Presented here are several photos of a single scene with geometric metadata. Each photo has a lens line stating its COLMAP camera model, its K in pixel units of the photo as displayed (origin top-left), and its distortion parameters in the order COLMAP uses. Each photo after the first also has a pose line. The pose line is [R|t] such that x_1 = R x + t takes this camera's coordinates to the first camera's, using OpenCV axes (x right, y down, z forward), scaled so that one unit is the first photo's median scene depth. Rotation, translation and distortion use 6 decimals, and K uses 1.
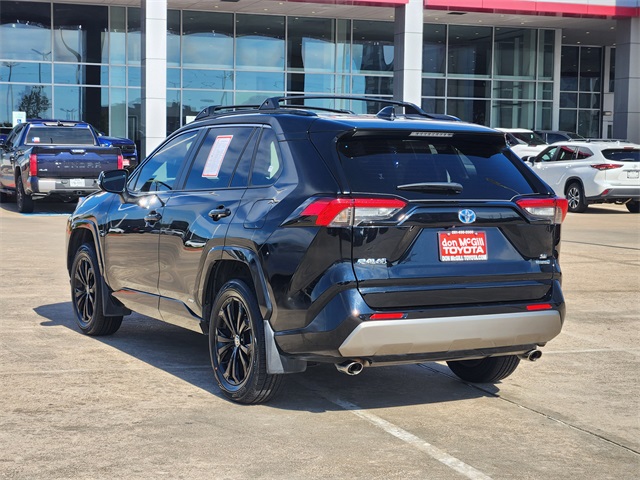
lens RADIAL K [[1231.4, 0, 320.0], [0, 1231.4, 240.0], [0, 0, 1]] dist [-0.336945, 3.502481]
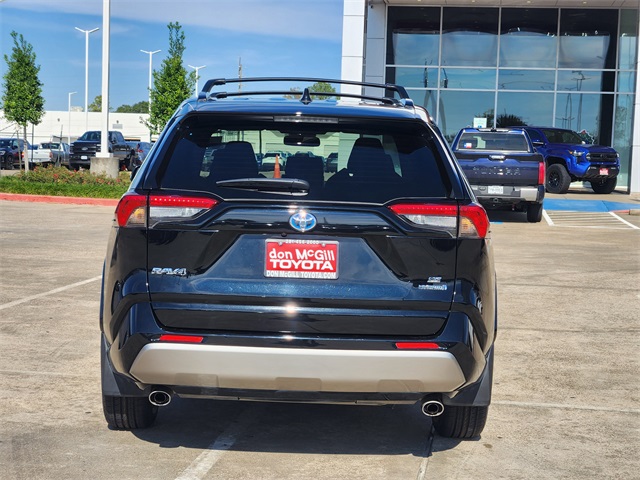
lens RADIAL K [[1231.4, 0, 320.0], [0, 1231.4, 240.0], [0, 0, 1]] dist [-0.336945, 3.502481]
pose [[0.876029, 0.042938, -0.480343, 0.501438], [-0.047930, 0.998849, 0.001875, -0.009534], [0.479871, 0.021380, 0.877079, 0.311261]]
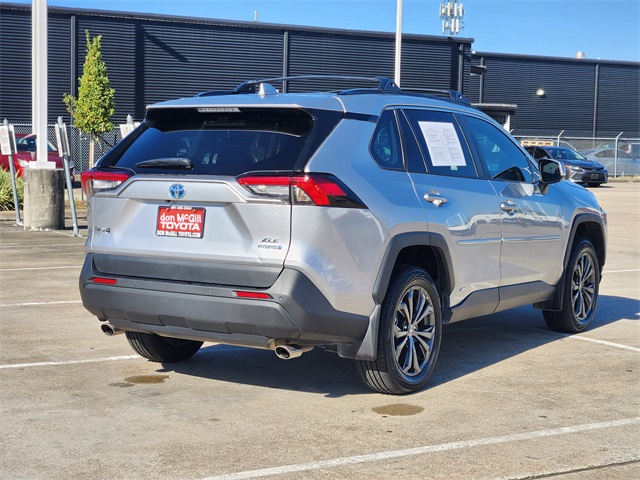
lens RADIAL K [[1231.4, 0, 320.0], [0, 1231.4, 240.0], [0, 0, 1]] dist [-0.336945, 3.502481]
pose [[0.463365, 0.047756, -0.884880, 1.027960], [-0.063941, 0.997746, 0.020365, -0.007664], [0.883858, 0.047144, 0.465374, 0.638397]]
